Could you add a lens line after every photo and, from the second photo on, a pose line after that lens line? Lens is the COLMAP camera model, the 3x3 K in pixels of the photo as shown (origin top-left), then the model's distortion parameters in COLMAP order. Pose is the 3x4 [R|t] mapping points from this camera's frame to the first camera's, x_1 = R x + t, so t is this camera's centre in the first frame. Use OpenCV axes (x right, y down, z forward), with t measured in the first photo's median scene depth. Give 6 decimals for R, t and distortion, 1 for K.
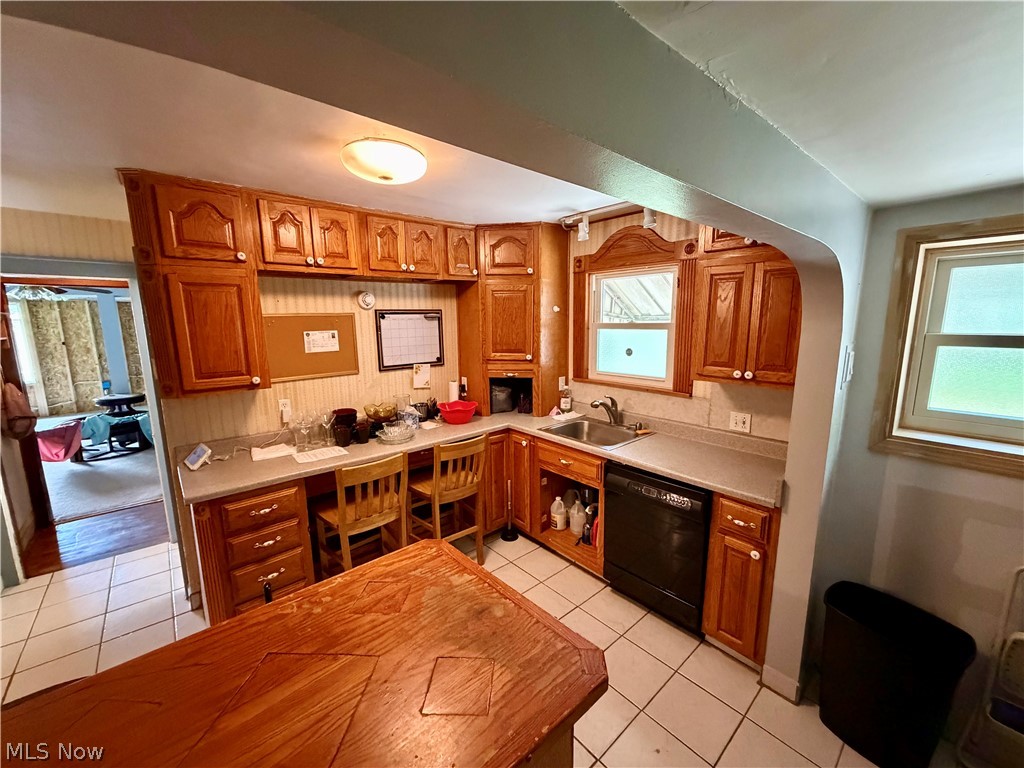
lens RADIAL K [[406.0, 0, 510.7], [0, 406.0, 386.3], [0, 0, 1]] dist [0.002226, -0.000177]
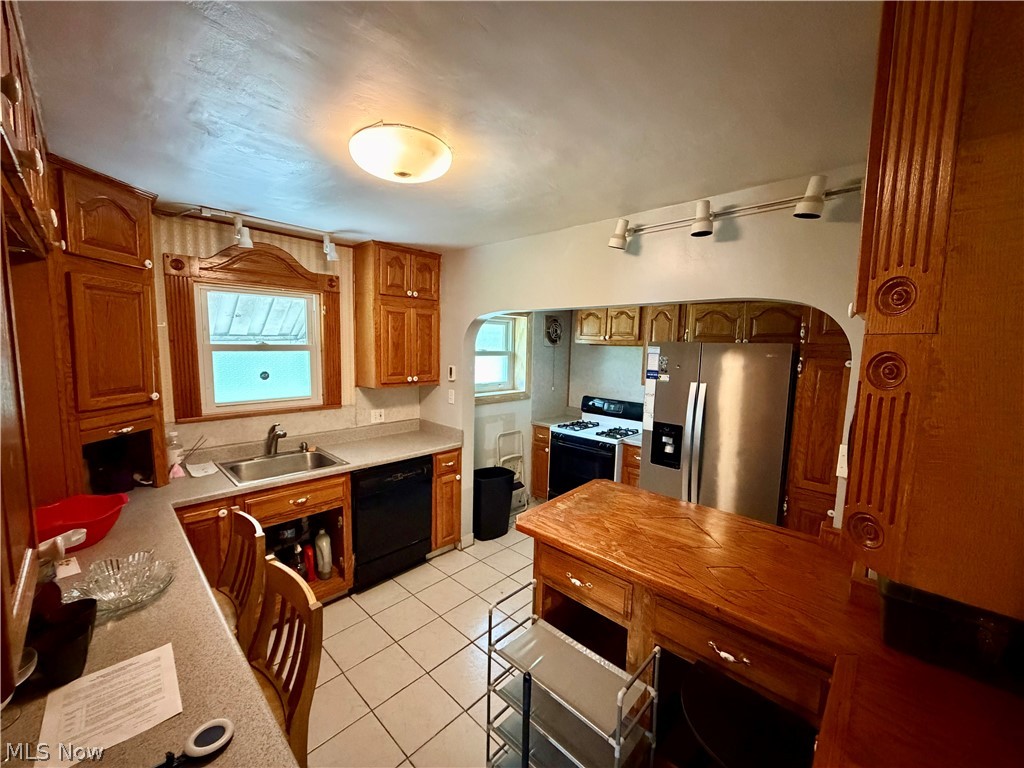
lens RADIAL K [[406.0, 0, 510.4], [0, 406.0, 383.2], [0, 0, 1]] dist [0.002226, -0.000177]
pose [[-0.090610, -0.093055, 0.991529, -0.786314], [0.142445, 0.984177, 0.105382, -0.097004], [-0.985647, 0.150787, -0.075921, 0.594318]]
